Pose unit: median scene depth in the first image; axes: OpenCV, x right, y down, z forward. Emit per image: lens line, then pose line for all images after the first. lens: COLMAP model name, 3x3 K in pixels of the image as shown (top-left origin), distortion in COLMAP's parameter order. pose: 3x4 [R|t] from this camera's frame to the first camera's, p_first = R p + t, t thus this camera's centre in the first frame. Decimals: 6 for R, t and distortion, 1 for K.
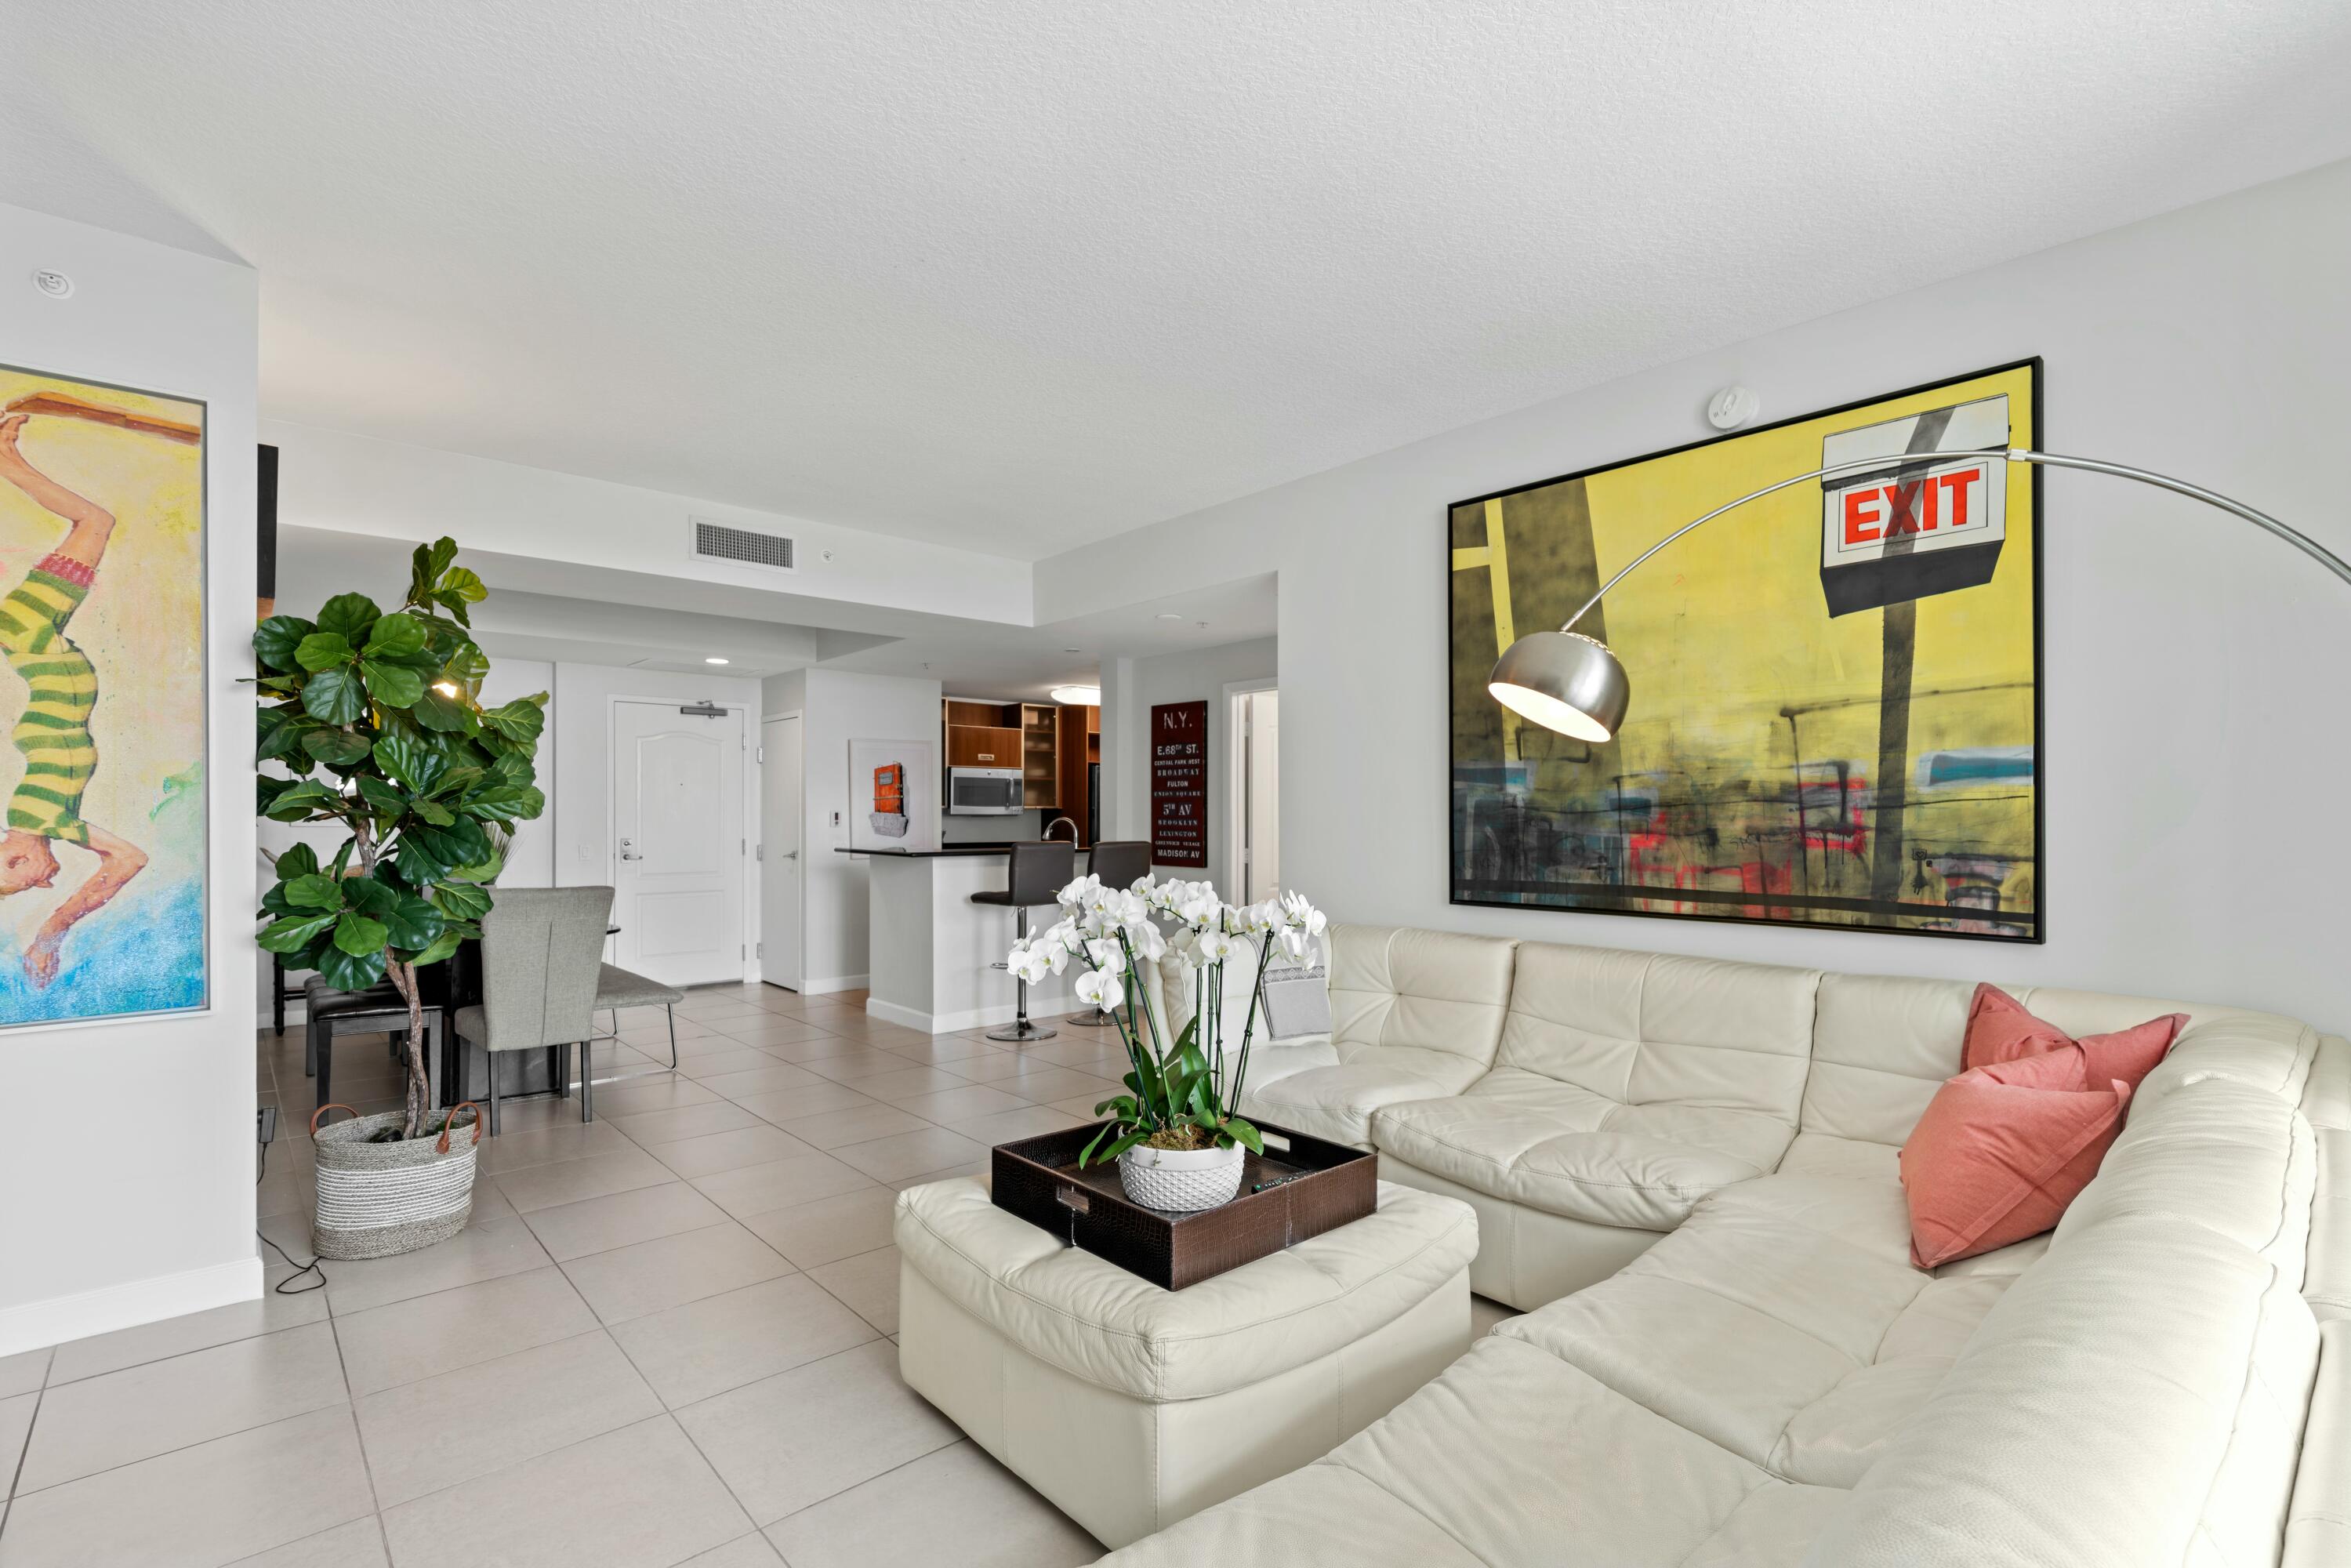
lens RADIAL K [[1087.4, 0, 1186.2], [0, 1087.4, 808.6], [0, 0, 1]] dist [-0.001326, 0.001011]
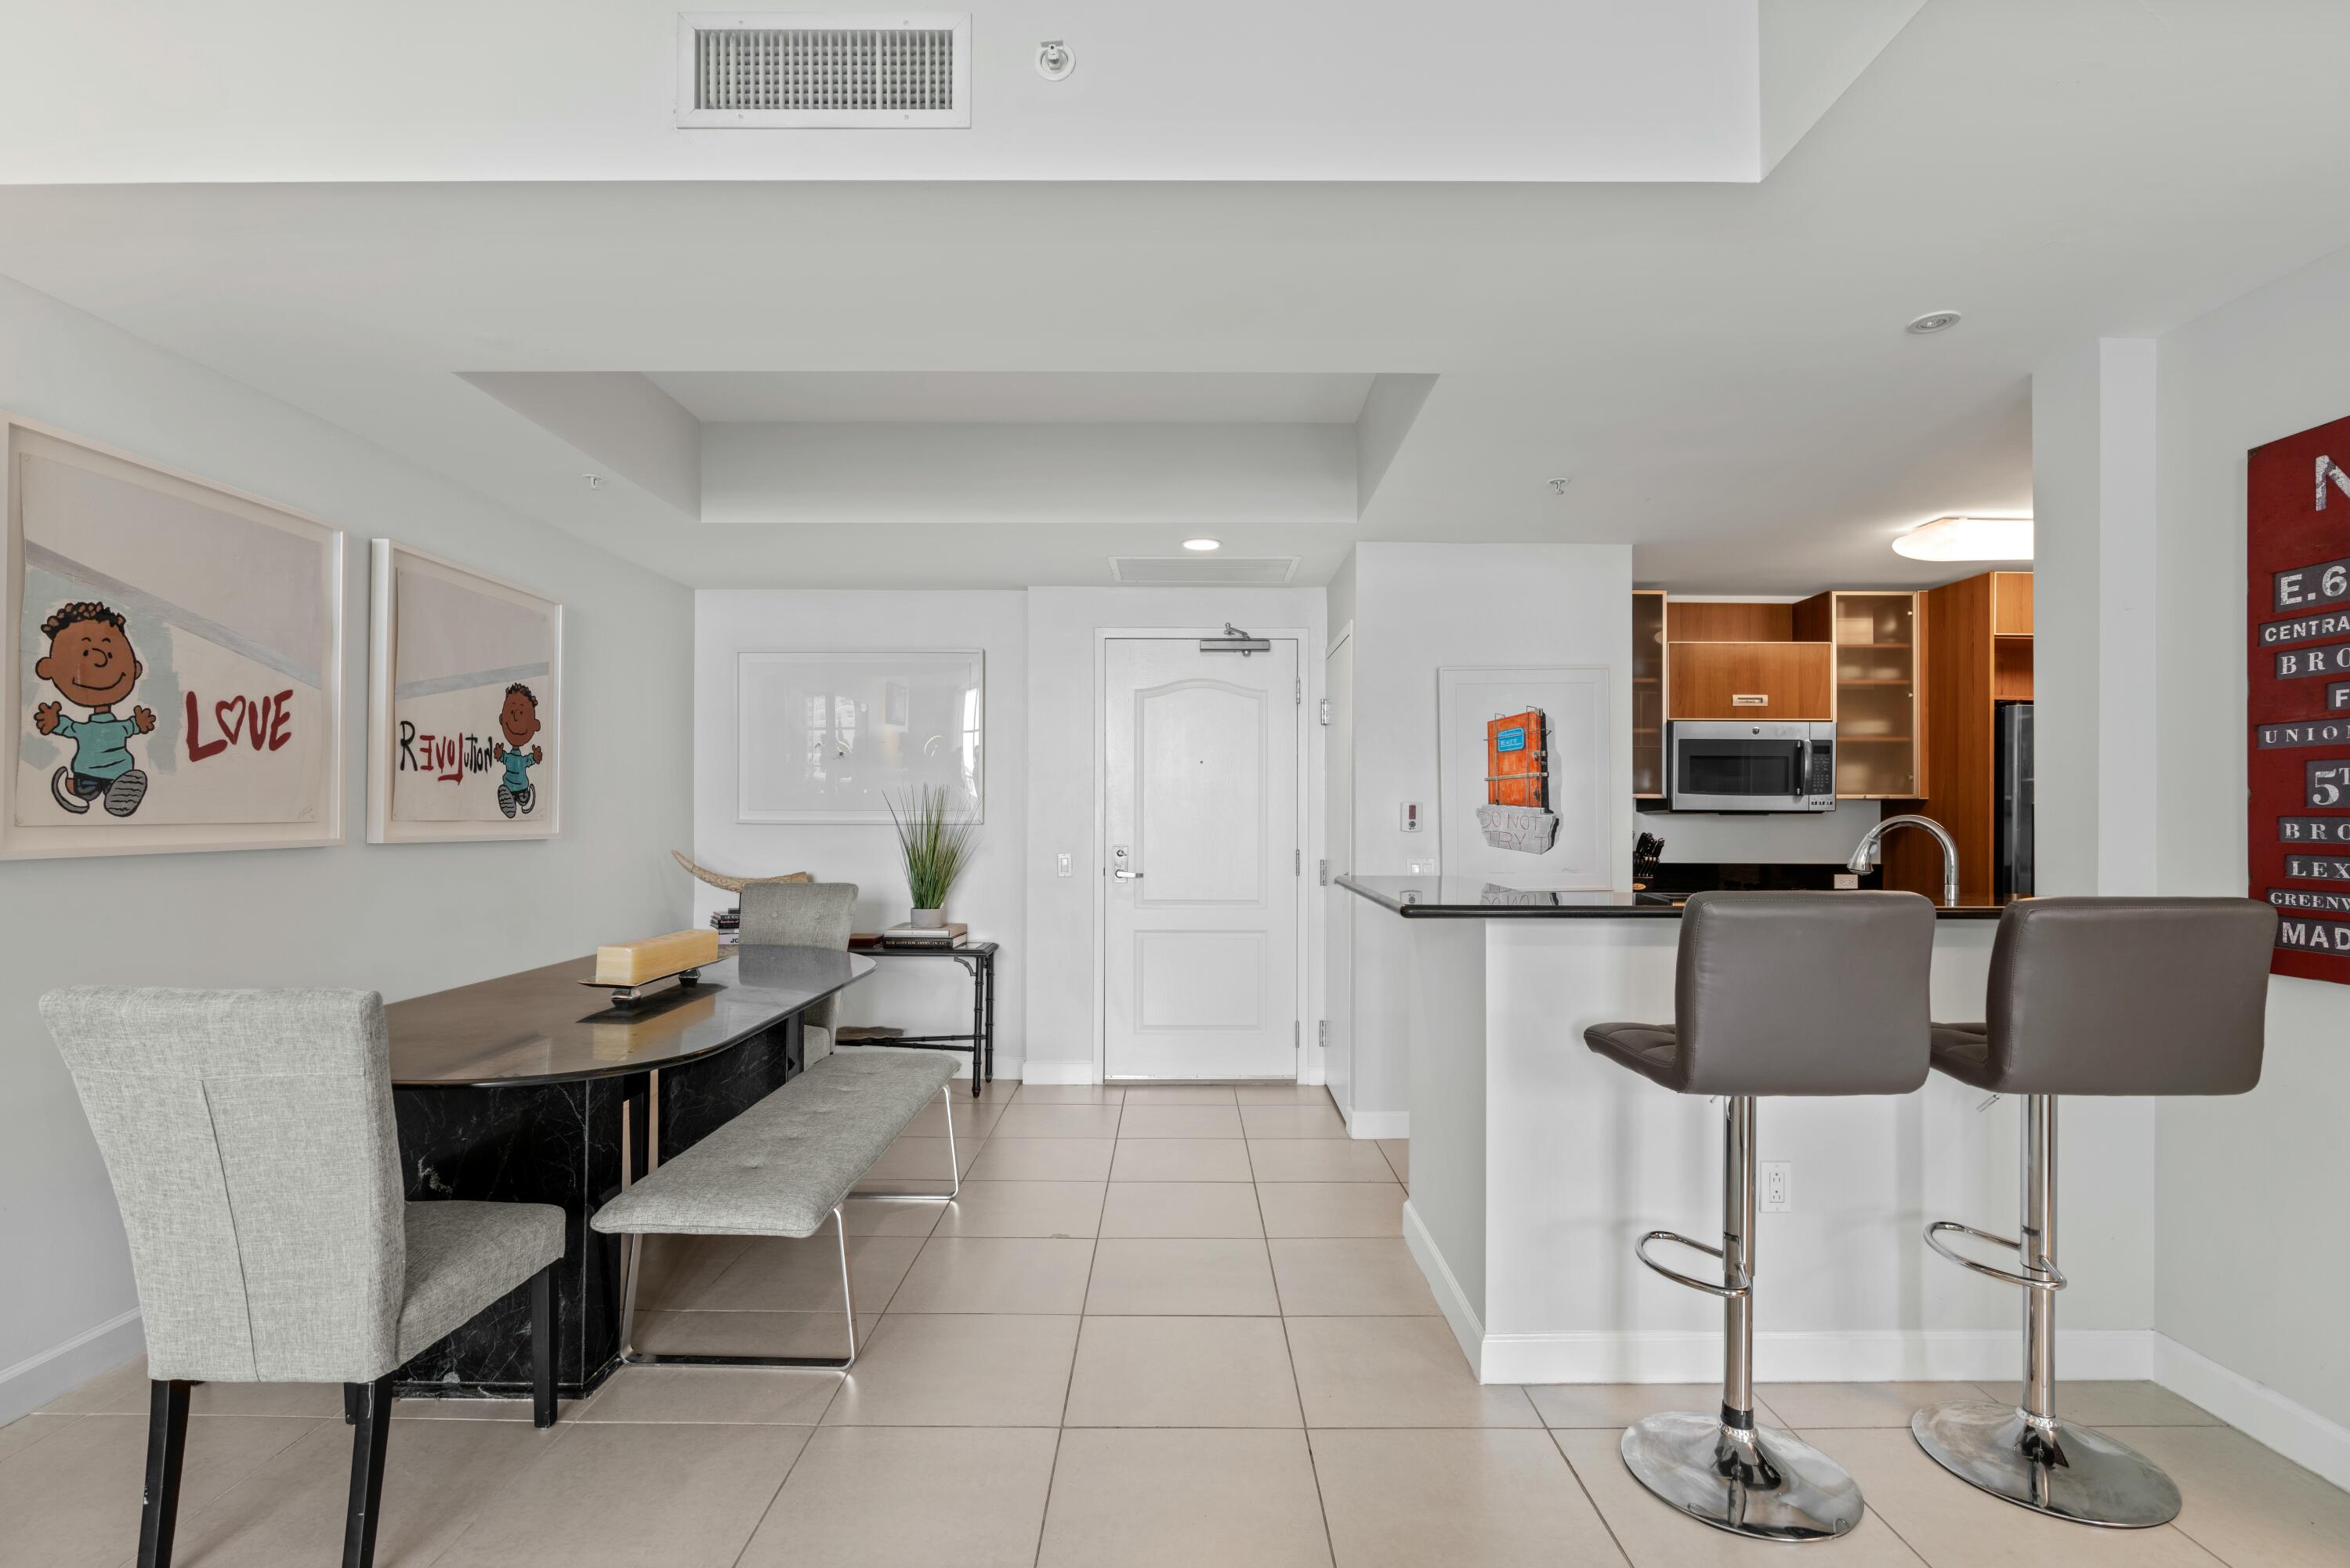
lens RADIAL K [[1086.9, 0, 1185.7], [0, 1086.9, 808.6], [0, 0, 1]] dist [-0.001326, 0.001011]
pose [[0.742514, -0.000753, -0.669830, -0.042747], [0.000242, 1.000000, -0.000856, 0.005516], [0.669830, 0.000474, 0.742514, 0.502137]]
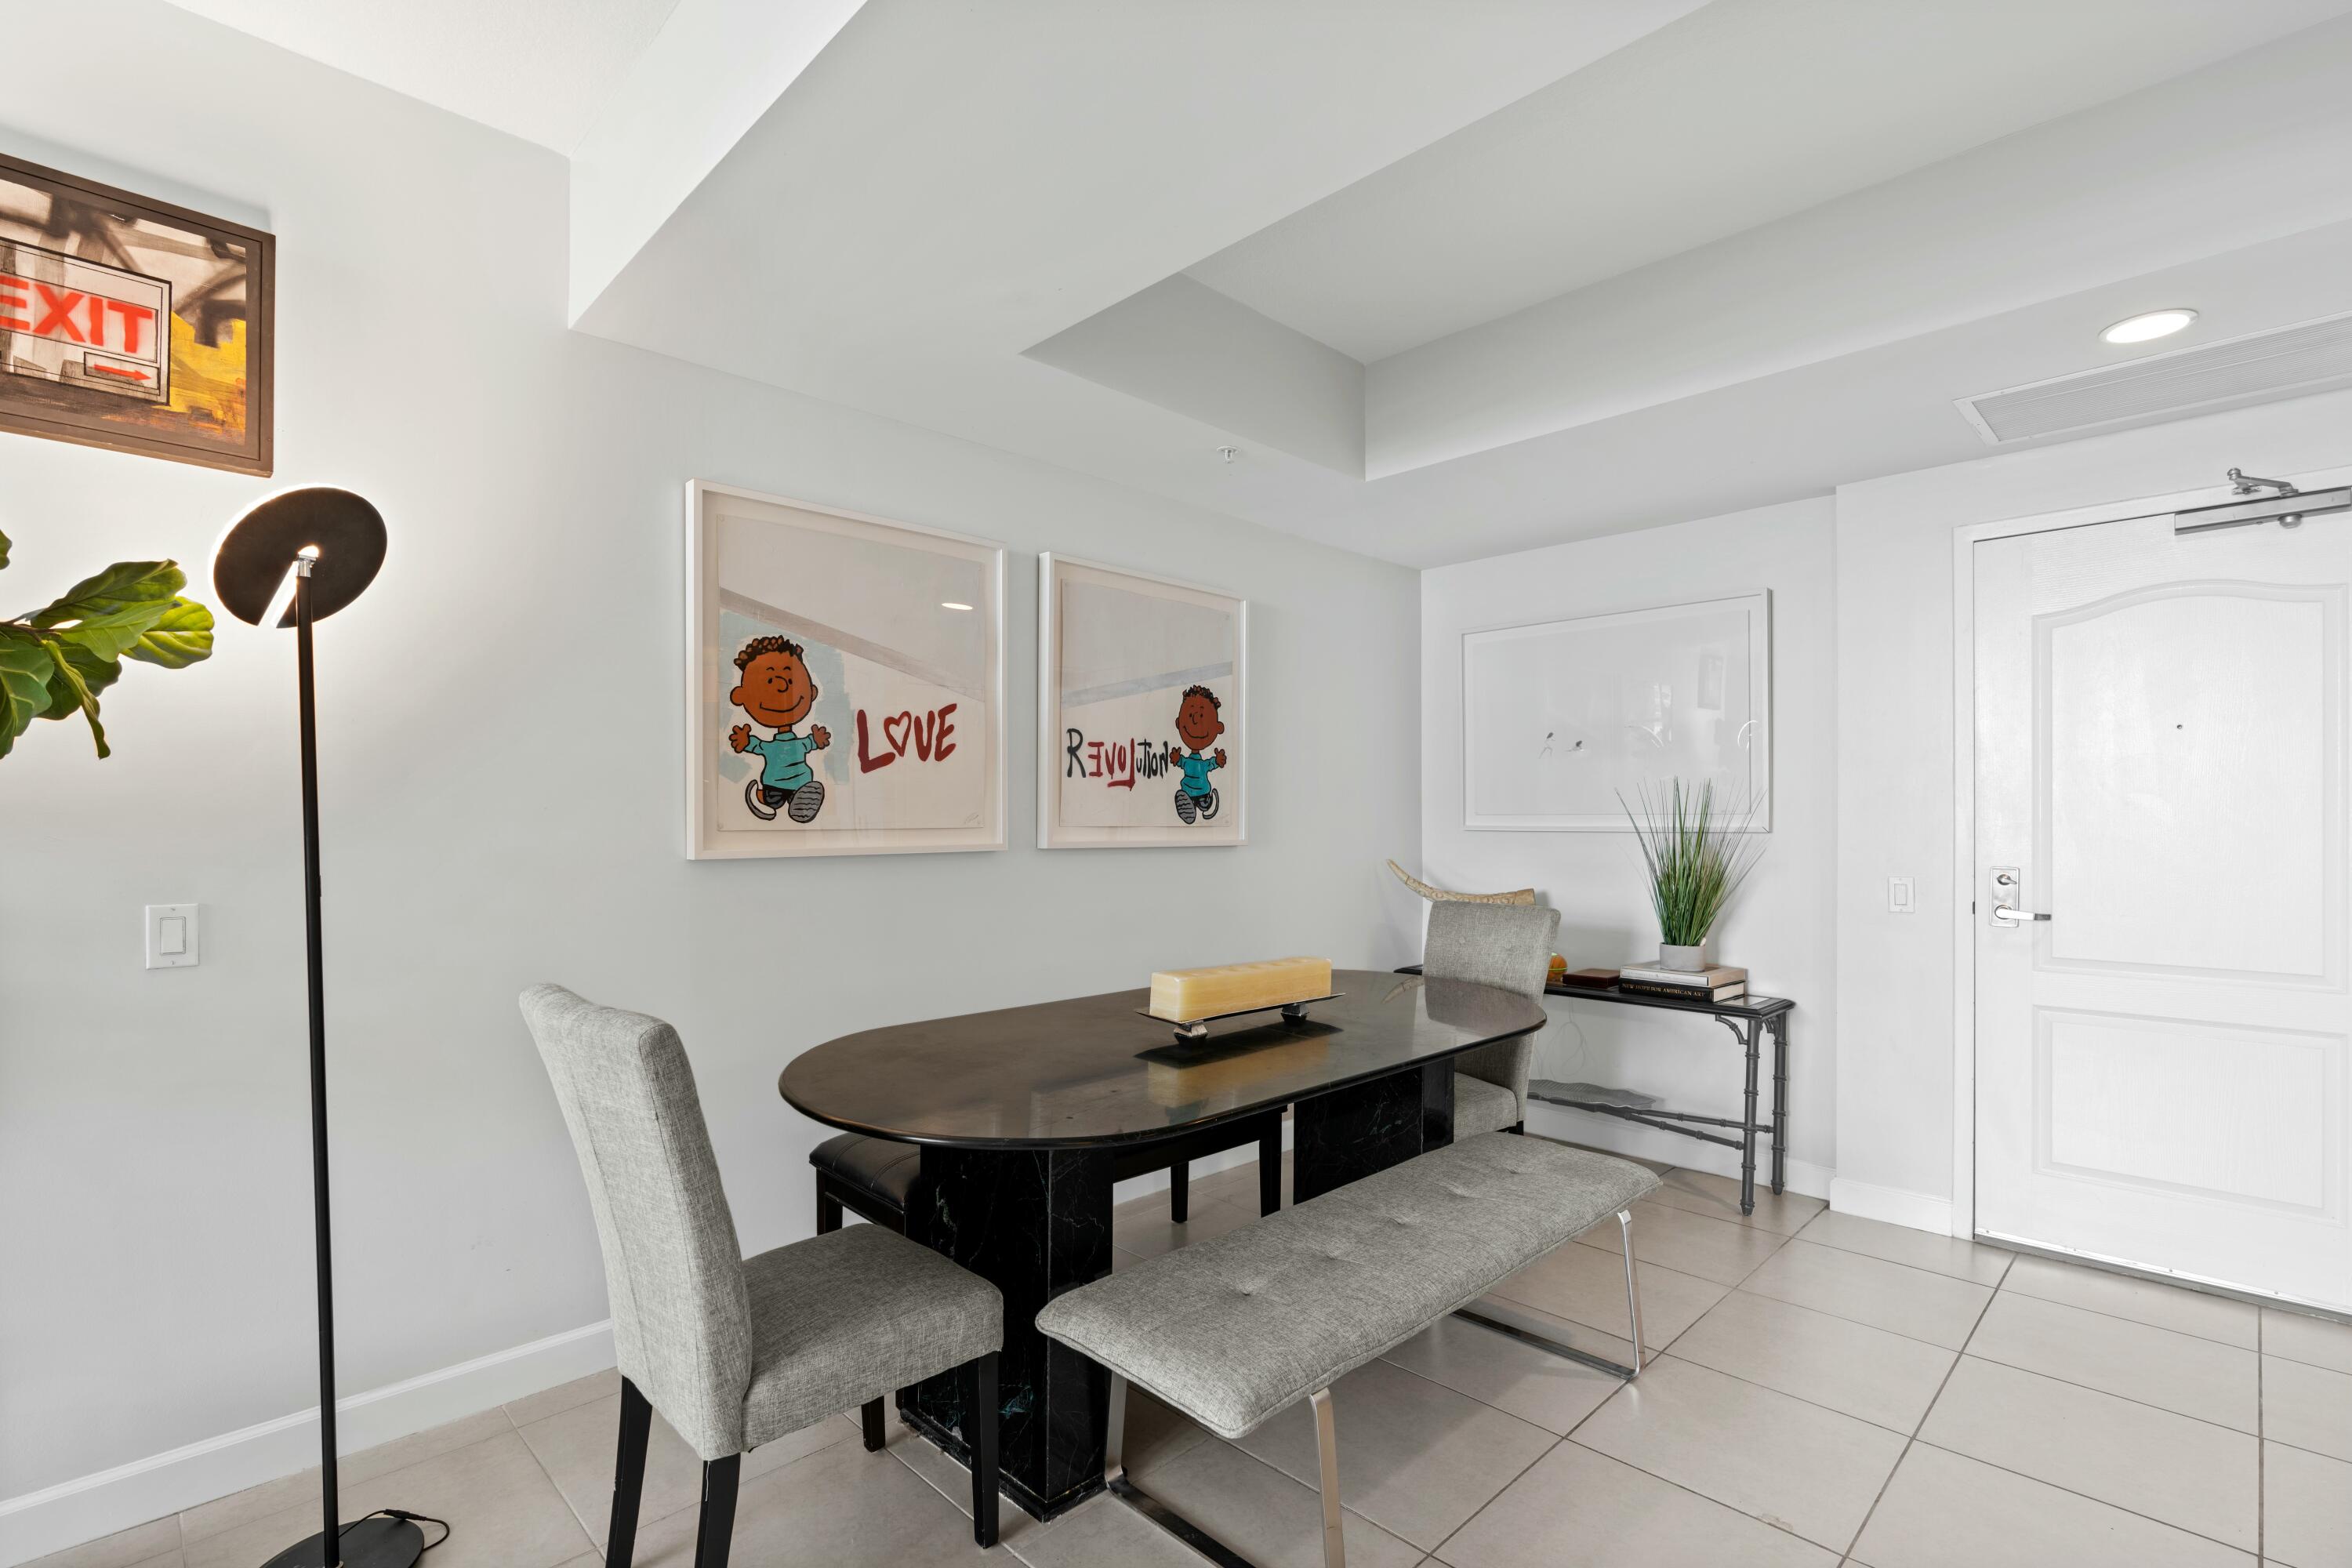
lens RADIAL K [[1089.2, 0, 1175.9], [0, 1089.2, 821.9], [0, 0, 1]] dist [-0.007219, 0.000771]
pose [[0.043673, 0.003754, -0.999039, -0.111448], [0.005840, 0.999975, 0.004012, 0.006443], [0.999029, -0.006010, 0.043650, 0.624371]]
